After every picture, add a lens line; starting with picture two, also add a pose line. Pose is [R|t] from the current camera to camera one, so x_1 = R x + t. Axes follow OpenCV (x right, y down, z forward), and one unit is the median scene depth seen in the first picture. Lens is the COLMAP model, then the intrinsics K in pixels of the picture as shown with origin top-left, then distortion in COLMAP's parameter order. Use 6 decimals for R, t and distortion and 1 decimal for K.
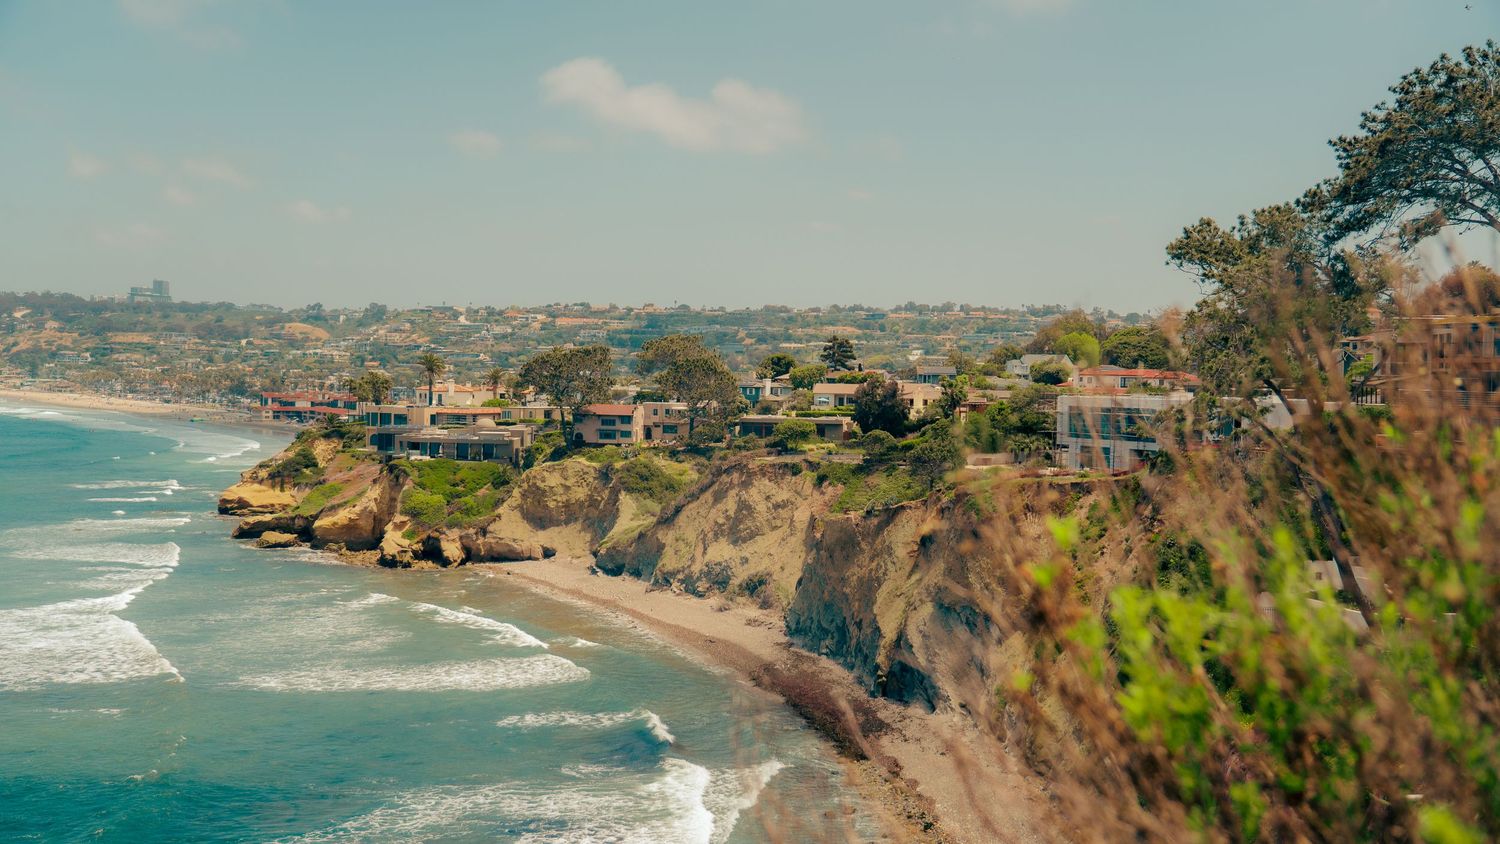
lens RADIAL K [[1509.4, 0, 783.2], [0, 1509.4, 397.7], [0, 0, 1]] dist [0.090534, 0.000000]
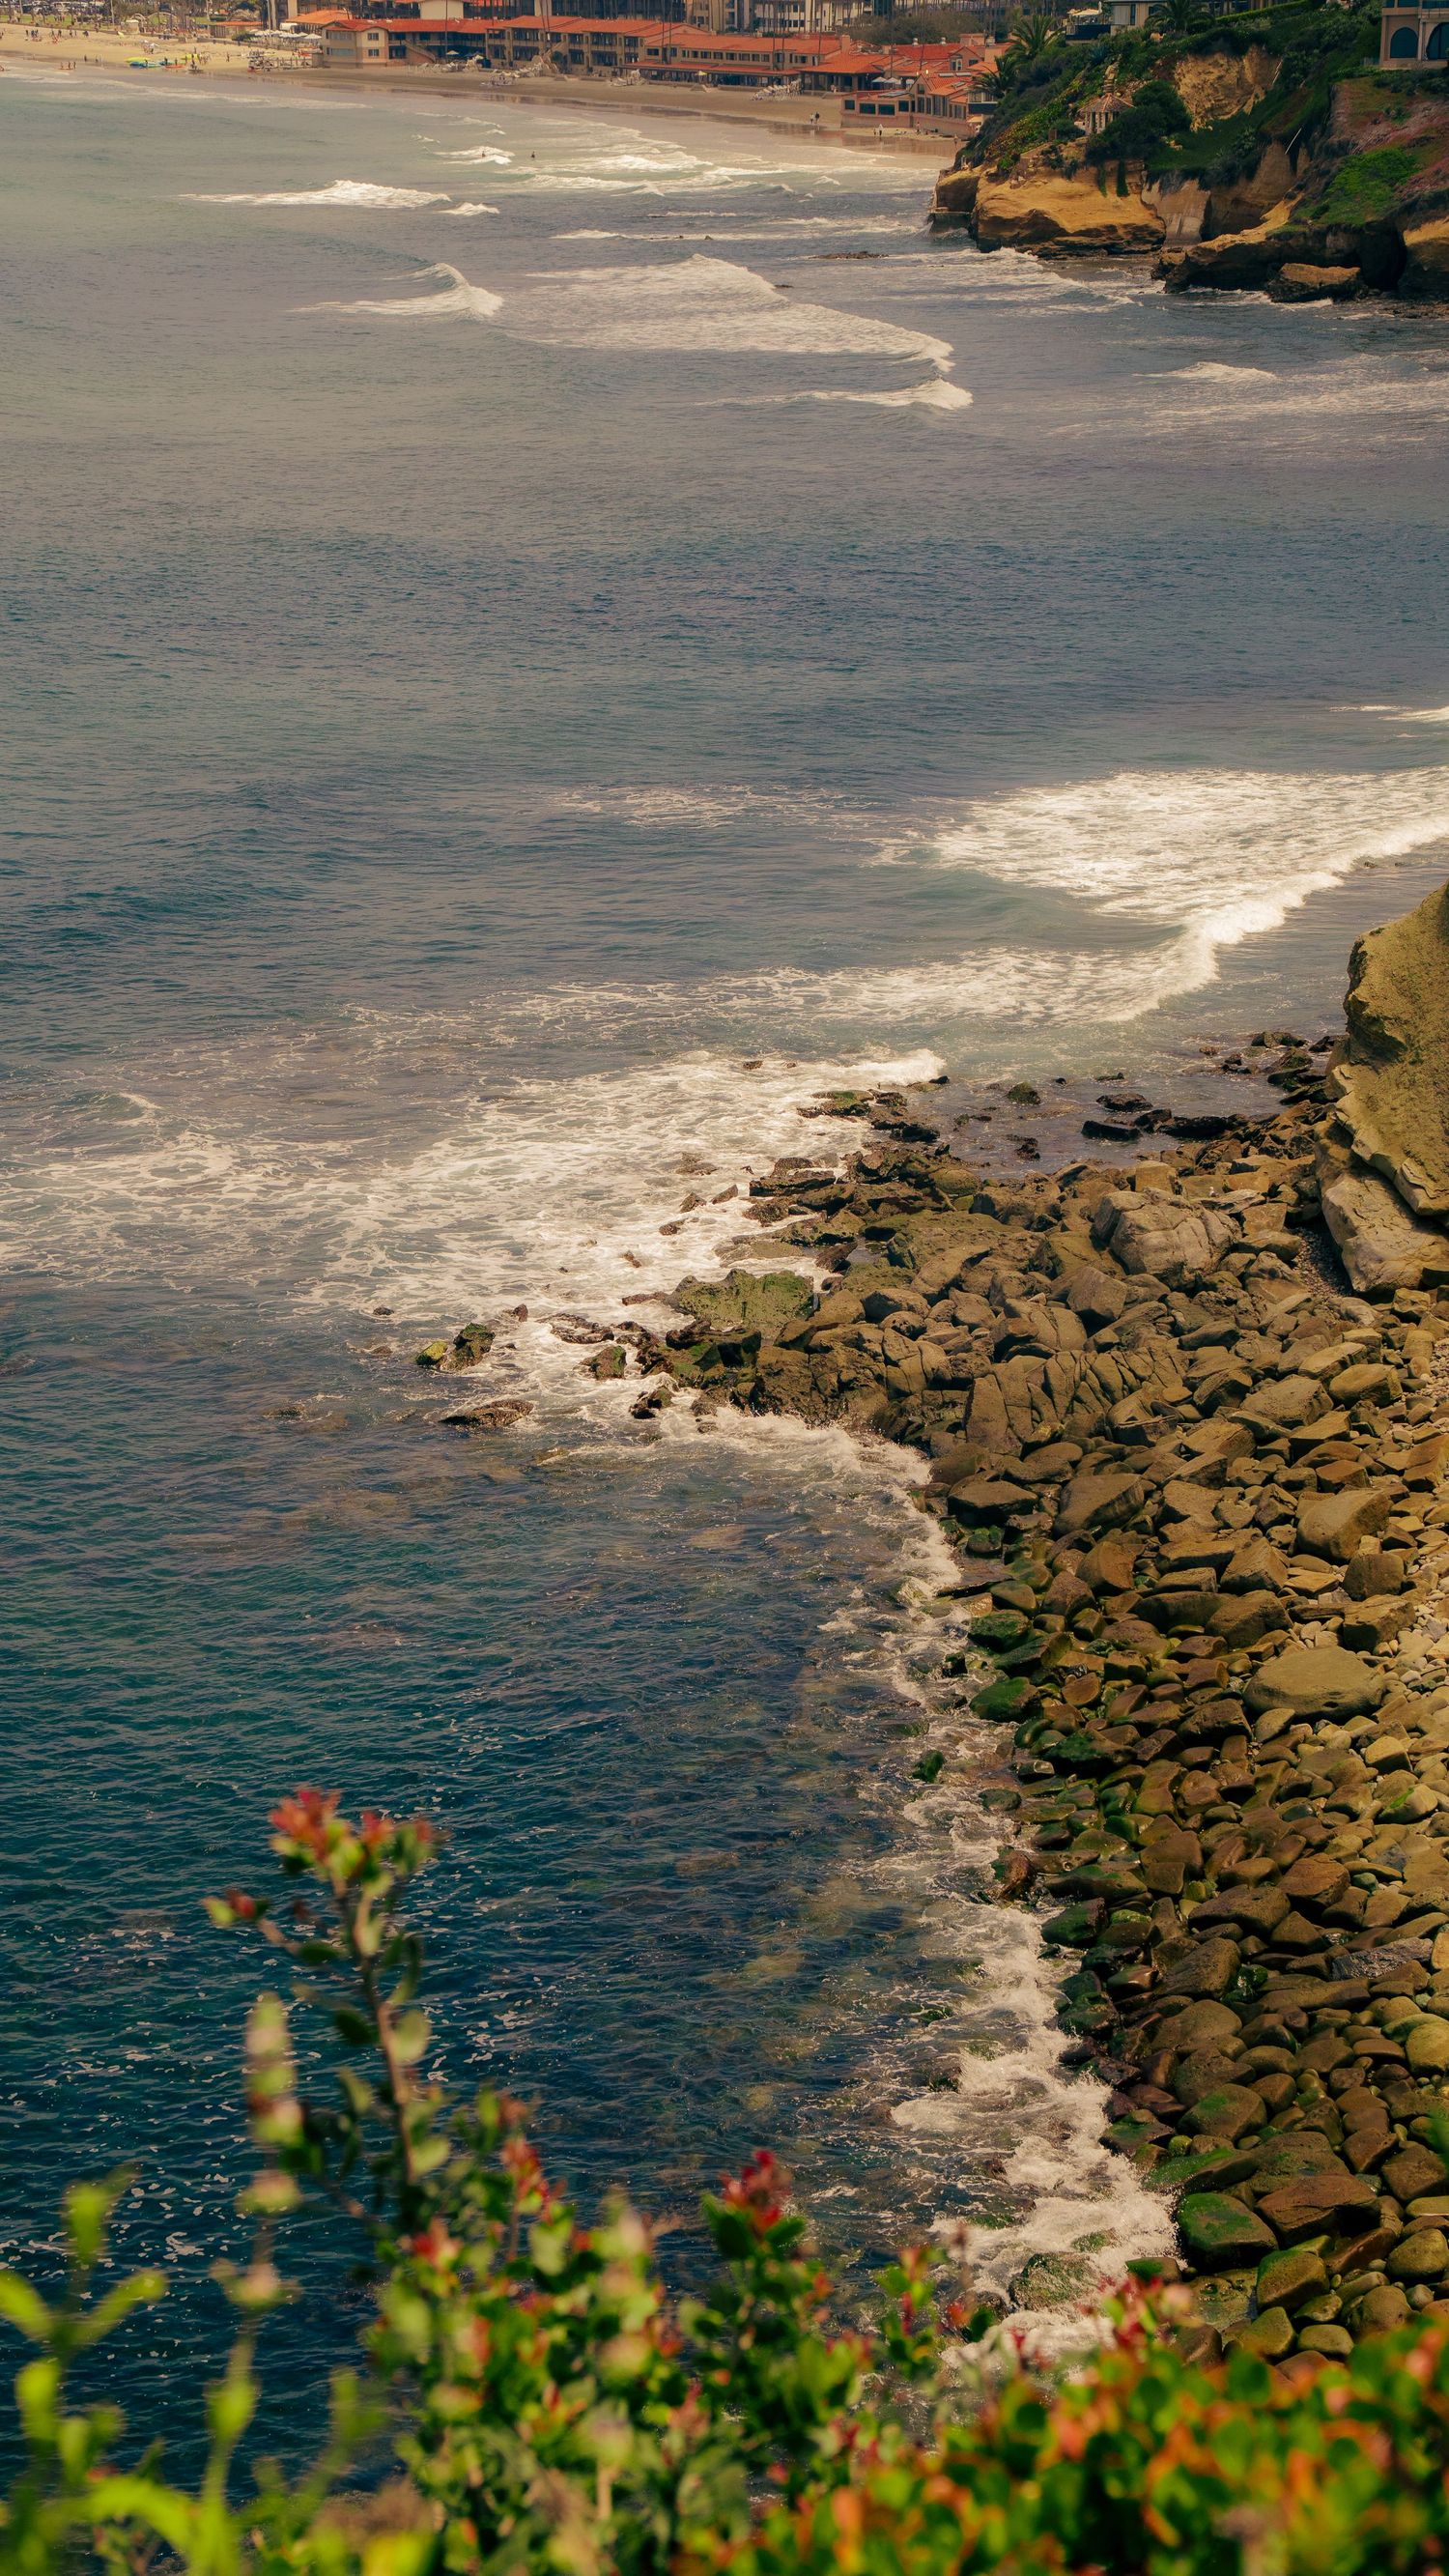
lens RADIAL K [[5374.6, 0, 716.1], [0, 5374.6, 1294.5], [0, 0, 1]] dist [0.636329, 0.000000]
pose [[0.996131, -0.006190, -0.087659, -0.094718], [0.025840, 0.974050, 0.224853, 0.003532], [0.083992, -0.226248, 0.970442, -0.168413]]
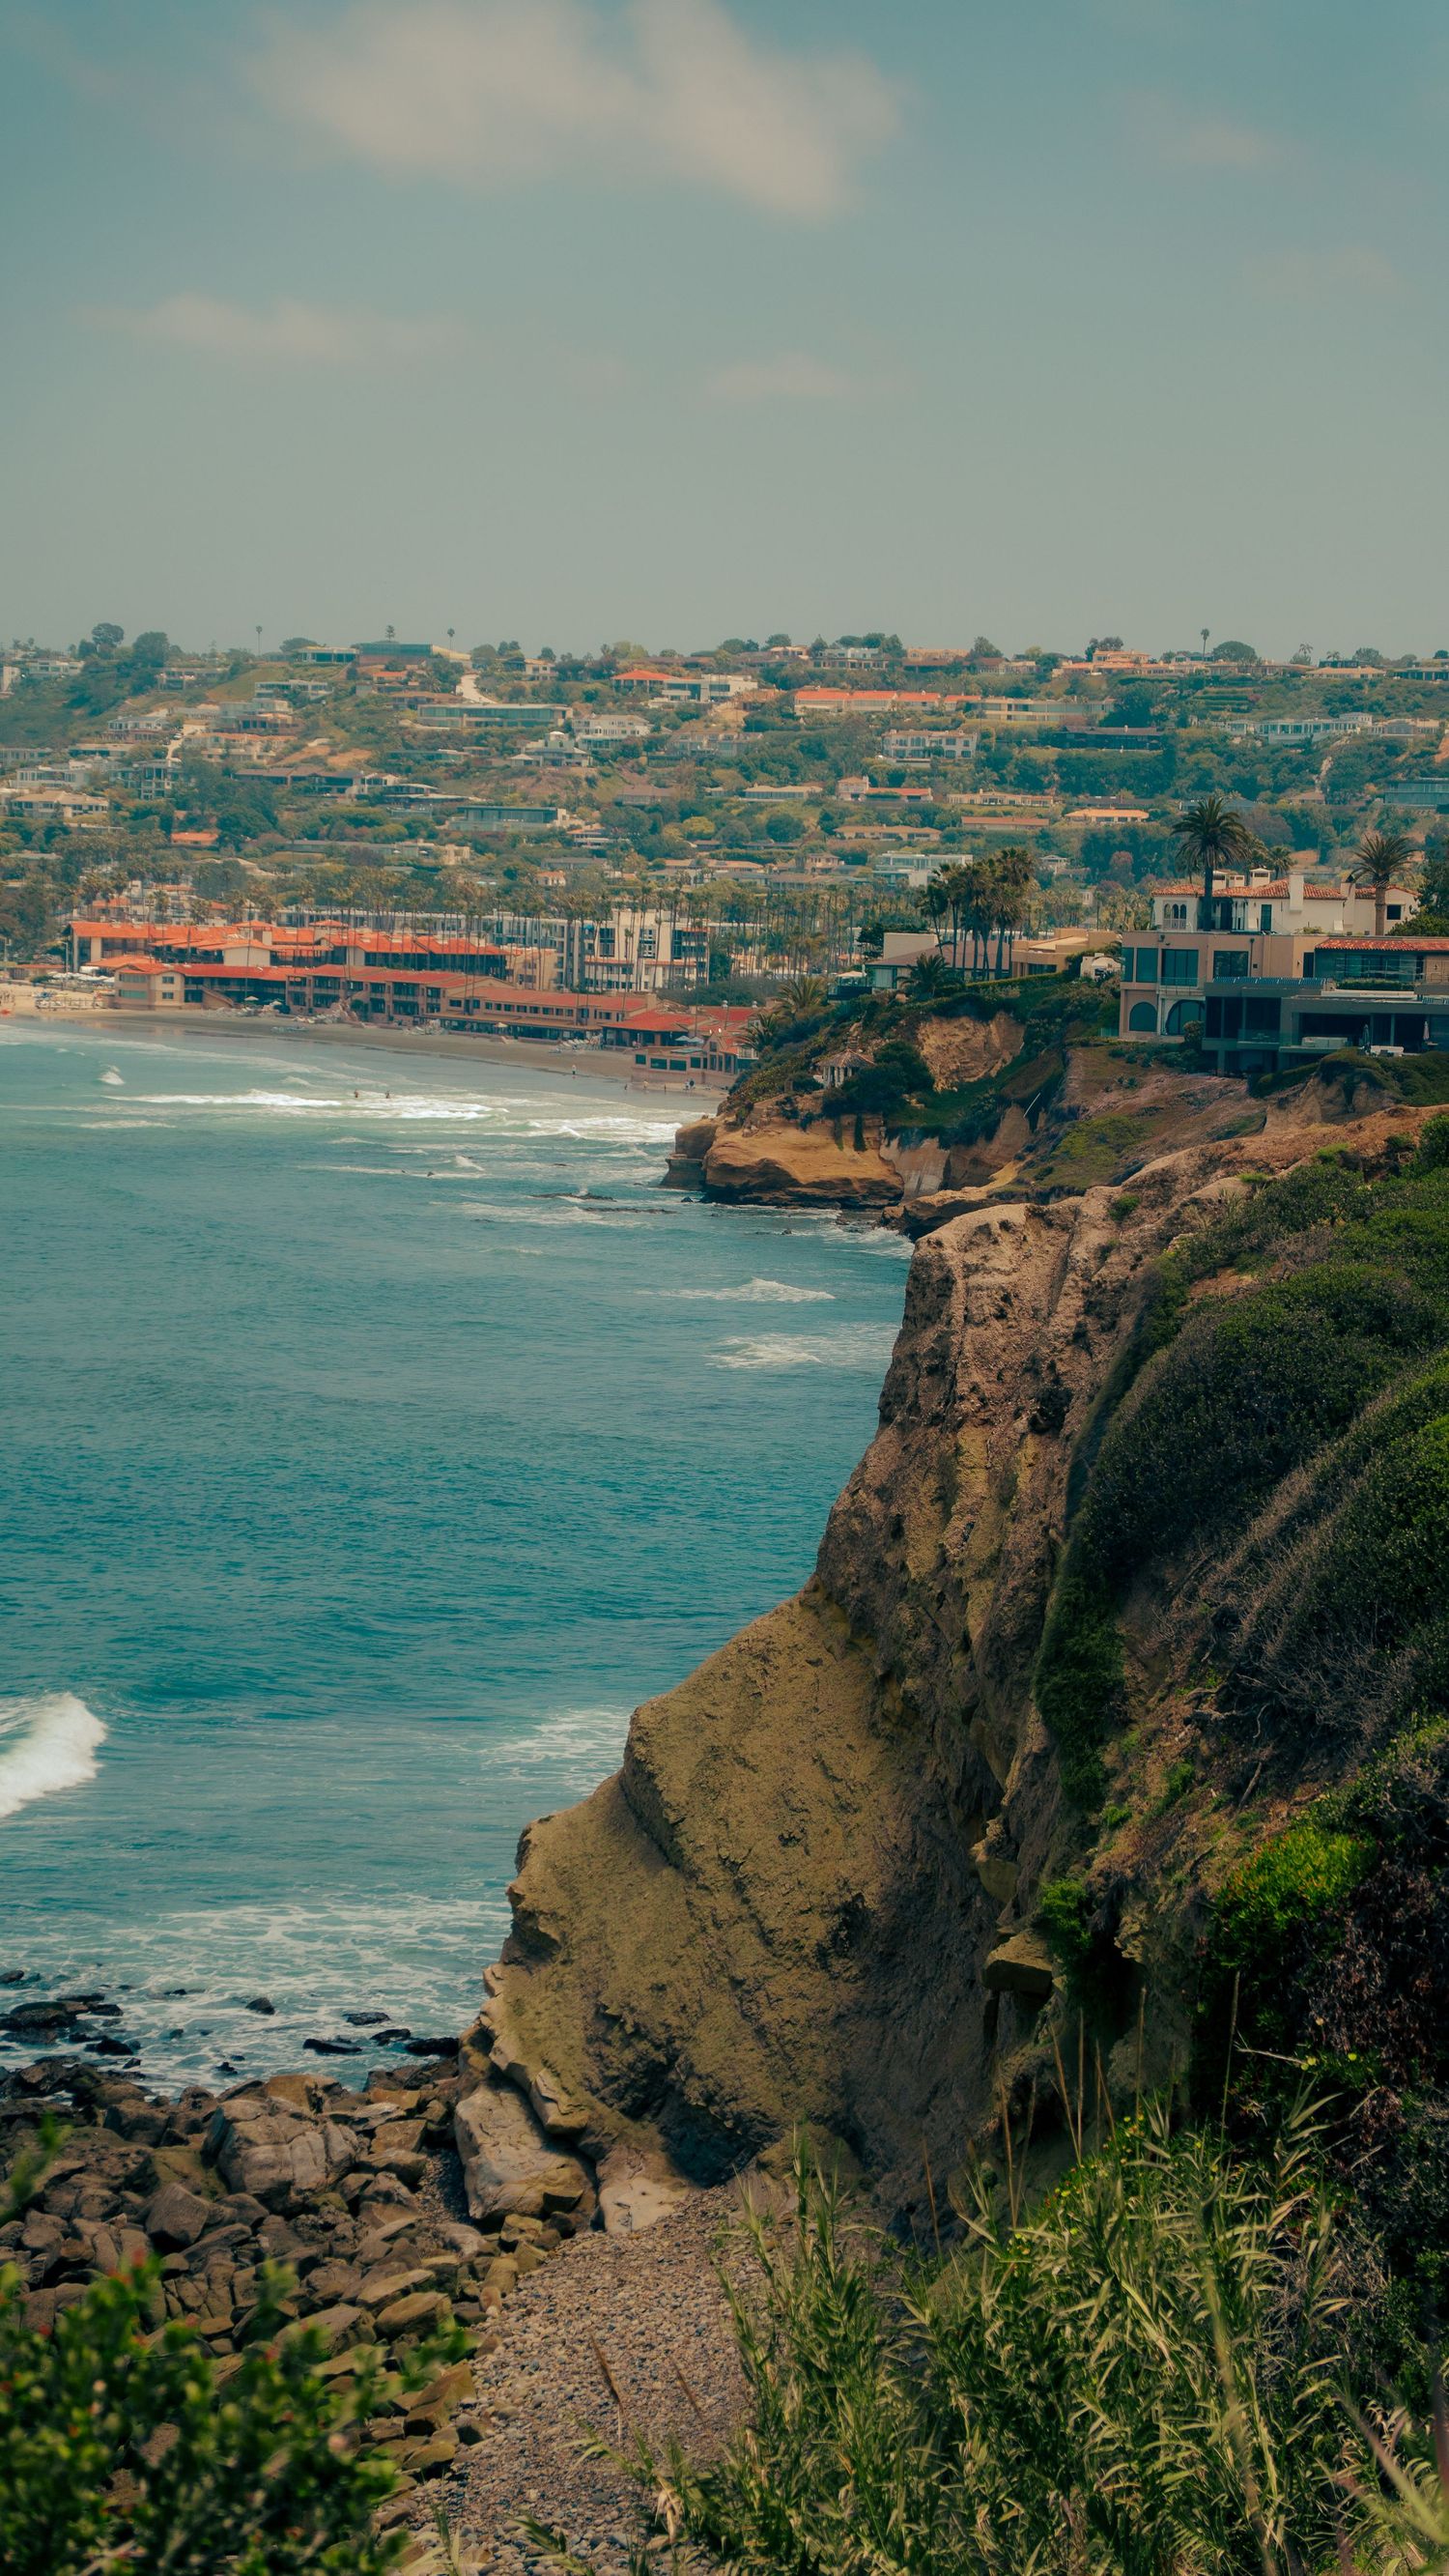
lens RADIAL K [[5984.1, 0, 731.5], [0, 5984.1, 1269.3], [0, 0, 1]] dist [0.658870, 0.000000]
pose [[0.997114, 0.016005, -0.074219, -0.075518], [-0.012659, 0.998892, 0.045331, 0.006979], [0.074862, -0.044261, 0.996211, -0.169049]]
